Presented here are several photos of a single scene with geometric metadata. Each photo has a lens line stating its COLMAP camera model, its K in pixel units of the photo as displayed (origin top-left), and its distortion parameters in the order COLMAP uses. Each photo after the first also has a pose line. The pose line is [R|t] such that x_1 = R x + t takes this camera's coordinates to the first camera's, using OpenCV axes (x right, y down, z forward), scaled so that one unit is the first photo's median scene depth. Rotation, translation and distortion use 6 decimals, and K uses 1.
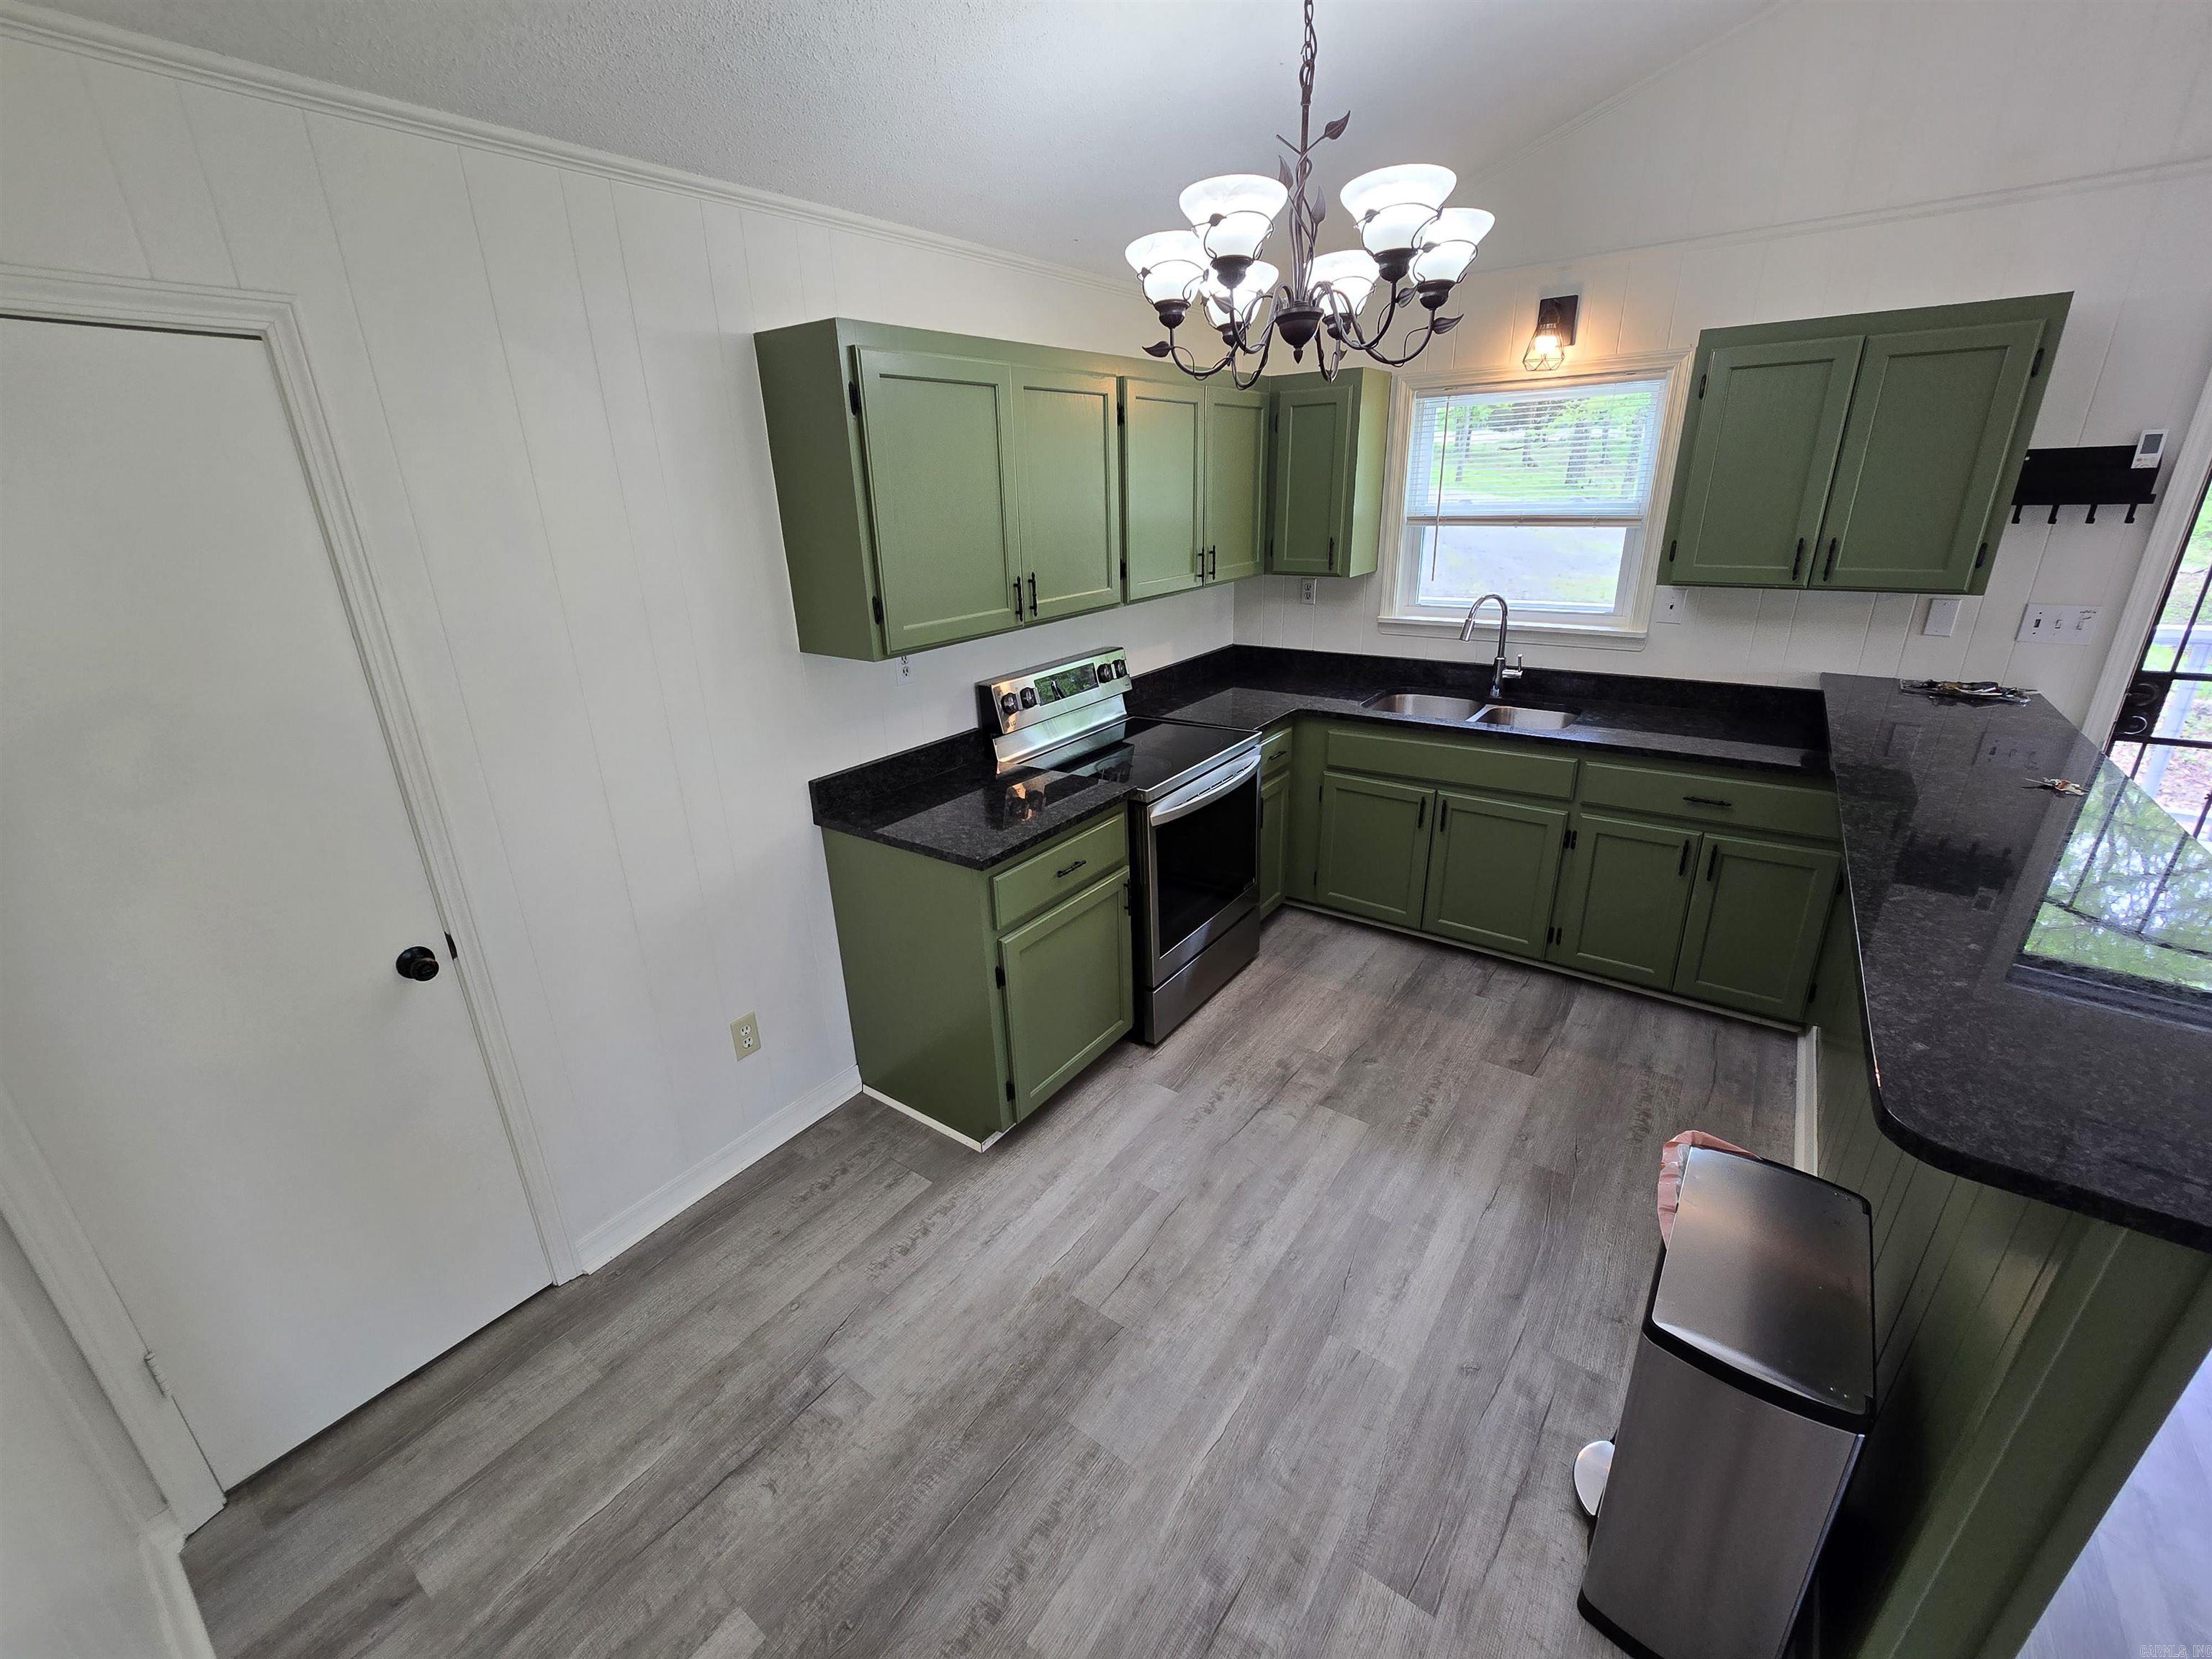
lens RADIAL K [[912.2, 0, 1095.1], [0, 912.2, 823.0], [0, 0, 1]] dist [-0.001153, 0.000122]
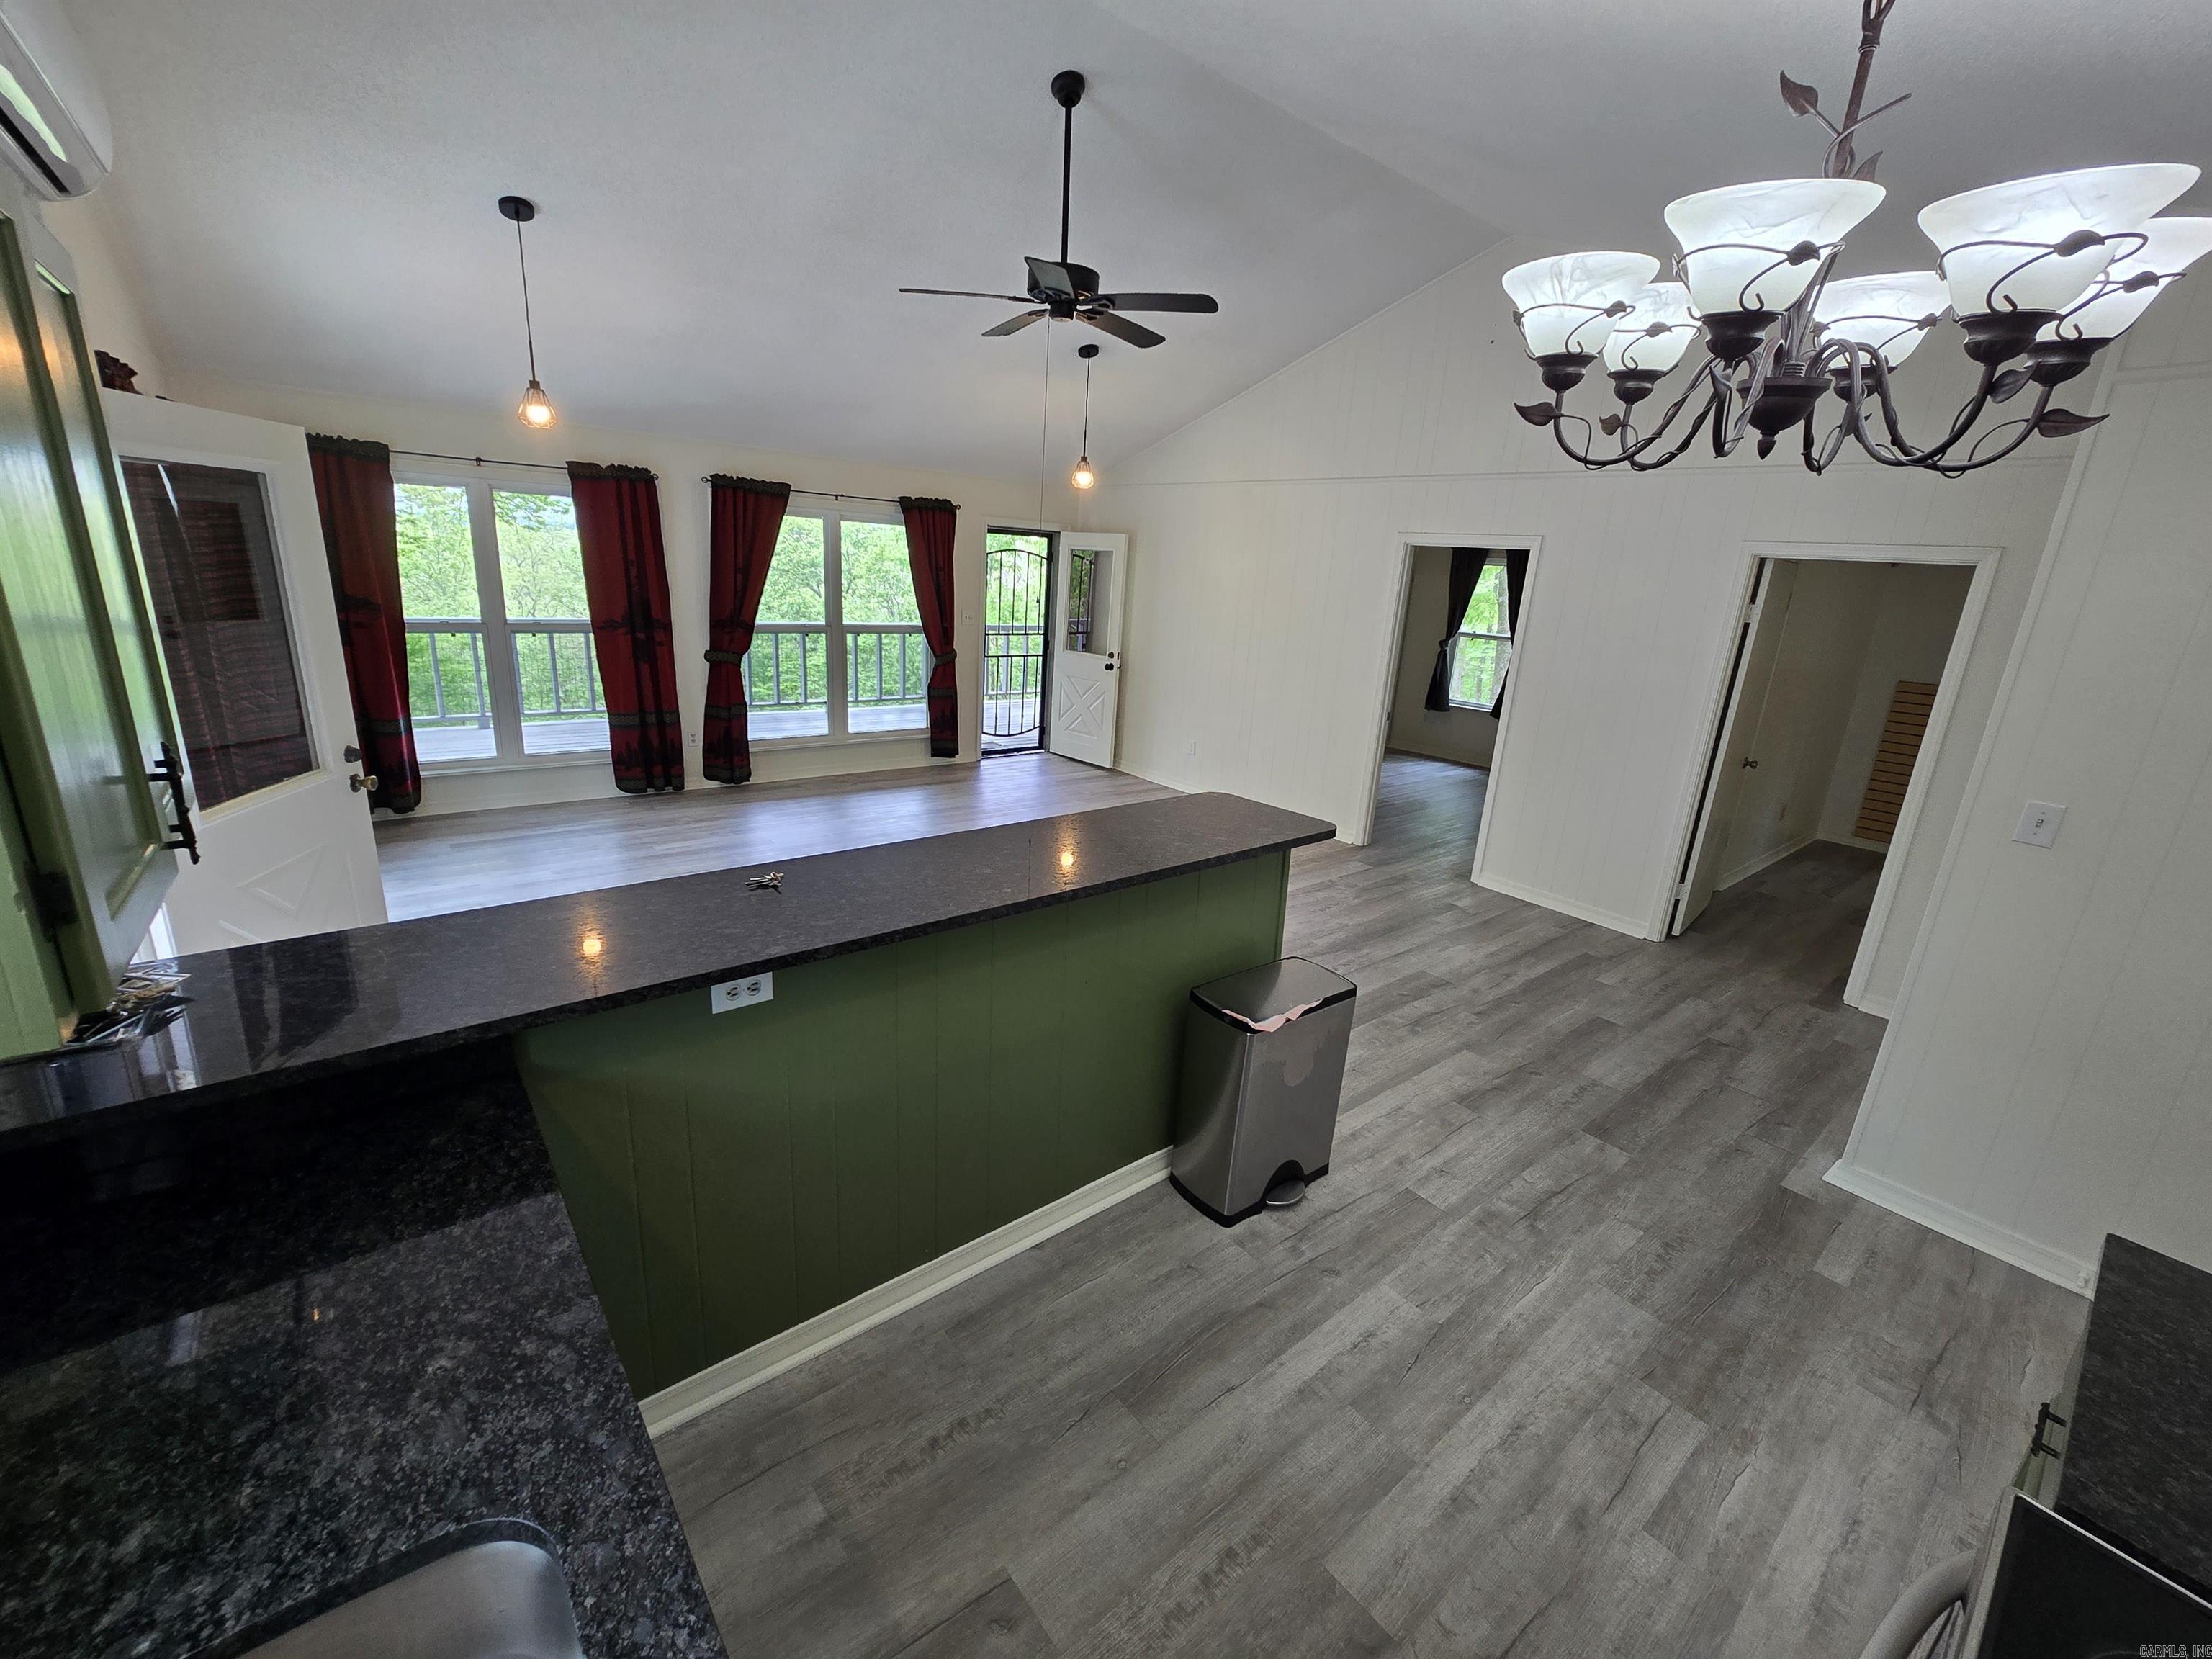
lens RADIAL K [[912.2, 0, 1095.1], [0, 912.2, 823.0], [0, 0, 1]] dist [-0.001153, 0.000122]
pose [[-0.967571, -0.092806, 0.234934, 0.424080], [0.061703, 0.815053, 0.576092, -0.589511], [-0.244948, 0.571906, -0.782895, 1.494670]]
